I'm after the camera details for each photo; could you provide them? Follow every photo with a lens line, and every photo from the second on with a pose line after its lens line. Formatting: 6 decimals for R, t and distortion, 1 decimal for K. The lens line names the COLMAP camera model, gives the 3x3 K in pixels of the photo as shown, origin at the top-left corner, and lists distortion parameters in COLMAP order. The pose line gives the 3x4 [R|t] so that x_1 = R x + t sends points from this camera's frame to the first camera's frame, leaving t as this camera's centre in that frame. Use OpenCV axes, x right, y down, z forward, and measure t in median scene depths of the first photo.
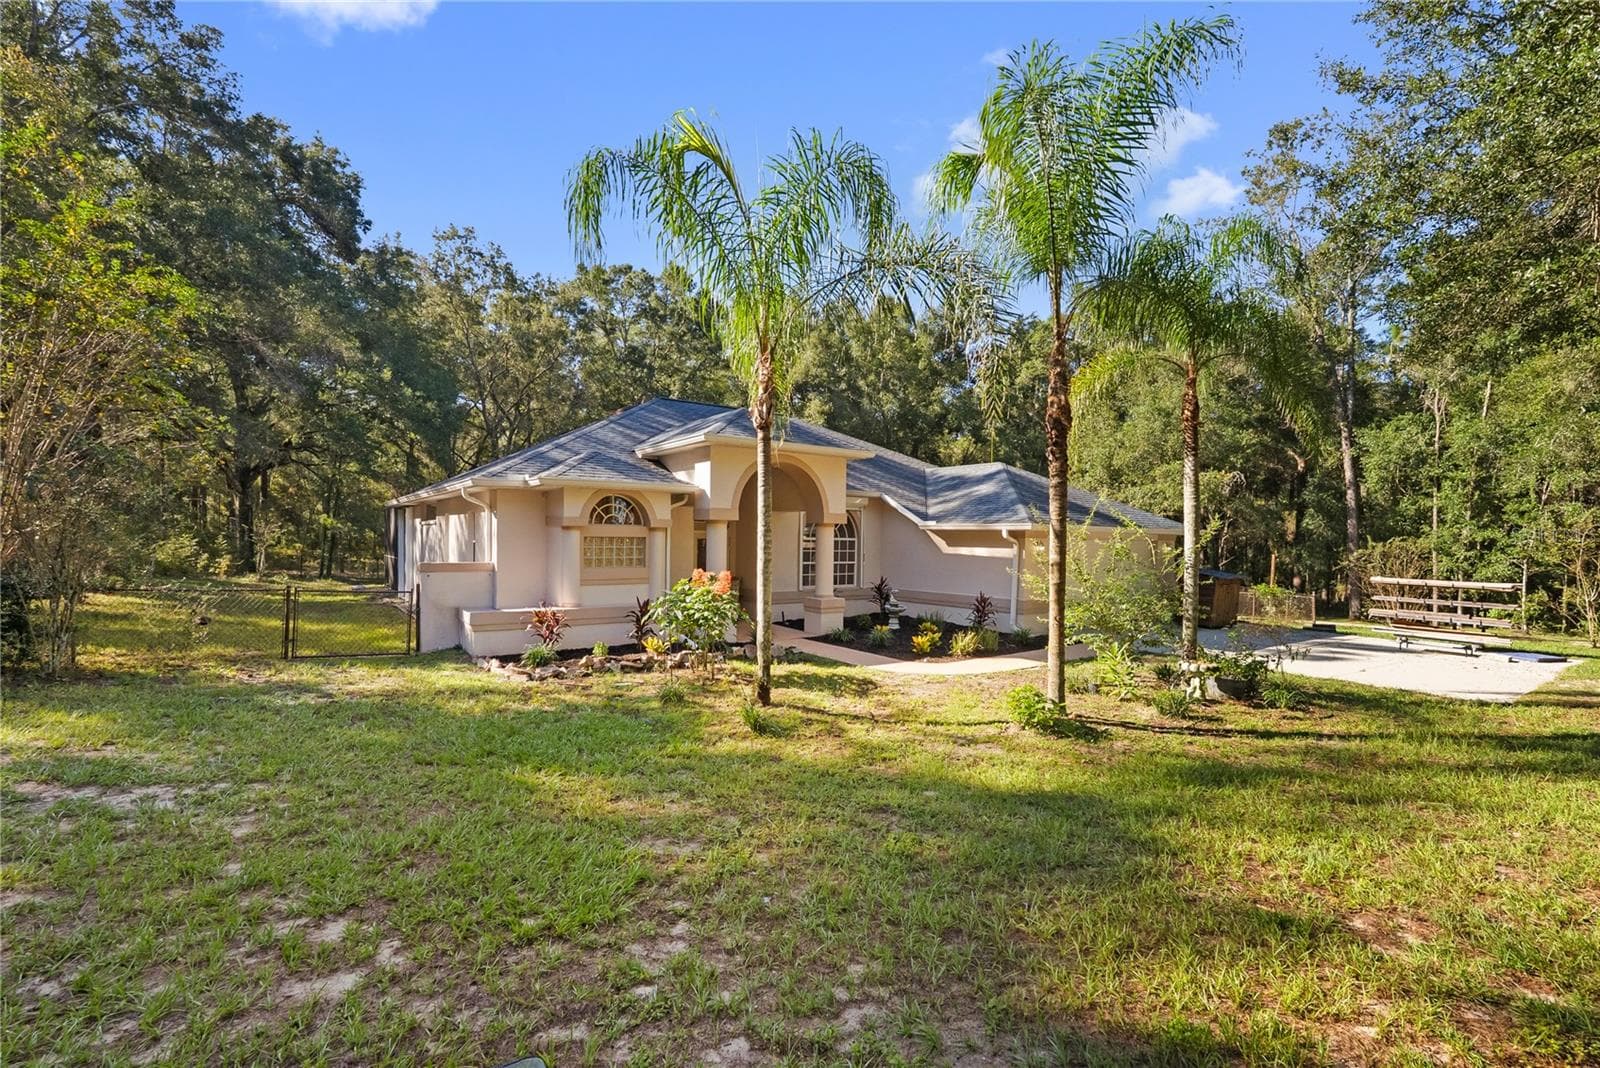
lens RADIAL K [[726.2, 0, 796.3], [0, 726.2, 540.9], [0, 0, 1]] dist [-0.000404, 0.000323]
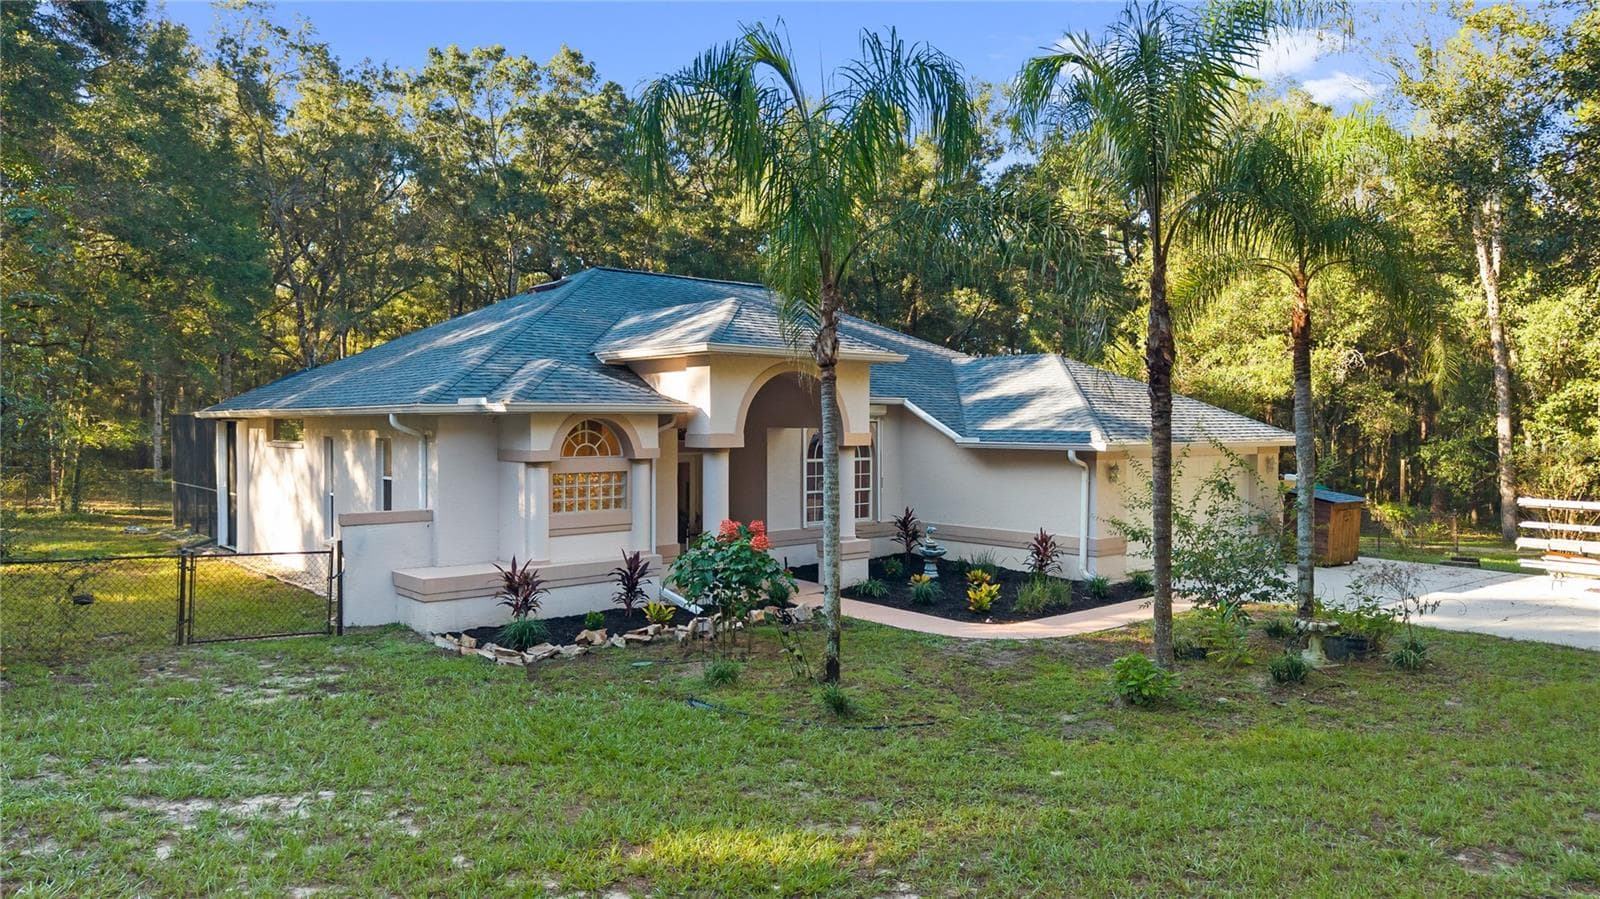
lens RADIAL K [[1062.9, 0, 800.0], [0, 1062.9, 449.5], [0, 0, 1]] dist [0.037633, -0.000072]
pose [[0.997492, -0.016471, 0.068843, -0.096515], [0.015330, 0.999737, 0.017062, -0.044677], [-0.069105, -0.015964, 0.997482, -0.155017]]
